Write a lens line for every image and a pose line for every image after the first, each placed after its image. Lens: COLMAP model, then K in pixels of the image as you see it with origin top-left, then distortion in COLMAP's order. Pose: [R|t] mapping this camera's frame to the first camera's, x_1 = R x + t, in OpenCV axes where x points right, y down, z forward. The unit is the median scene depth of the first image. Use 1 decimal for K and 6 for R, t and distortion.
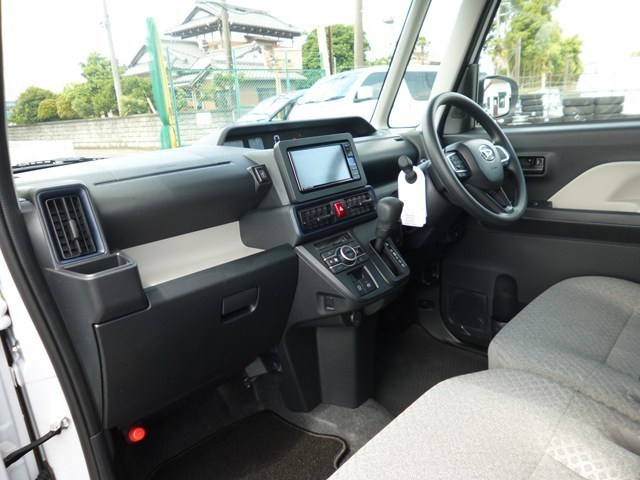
lens RADIAL K [[449.7, 0, 321.1], [0, 449.7, 248.0], [0, 0, 1]] dist [-0.061210, 0.014349]
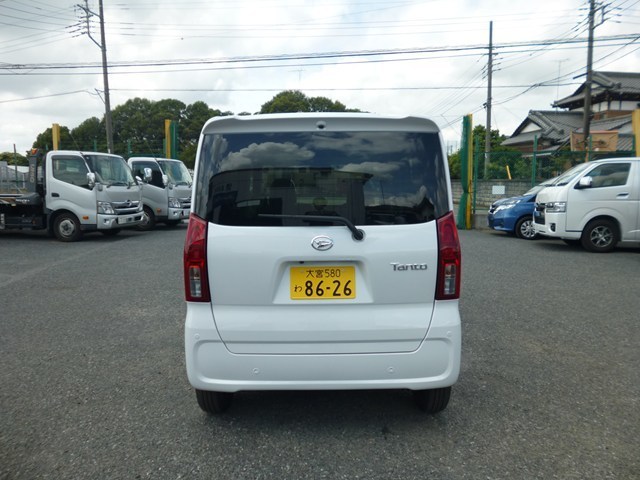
lens RADIAL K [[449.7, 0, 315.4], [0, 449.7, 241.5], [0, 0, 1]] dist [-0.061210, 0.014349]
pose [[0.653597, 0.151583, -0.741508, 0.124847], [-0.254293, 0.966764, -0.026515, 0.003951], [0.712843, 0.205890, 0.670420, -0.059422]]
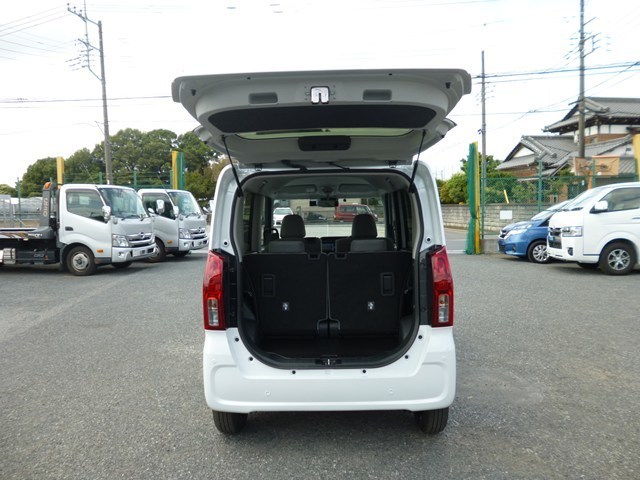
lens RADIAL K [[449.7, 0, 317.9], [0, 449.7, 243.9], [0, 0, 1]] dist [-0.061210, 0.014349]
pose [[0.673464, 0.098429, -0.732638, 0.111845], [-0.232661, 0.968950, -0.083692, 0.006564], [0.701652, 0.226819, 0.675454, -0.074160]]
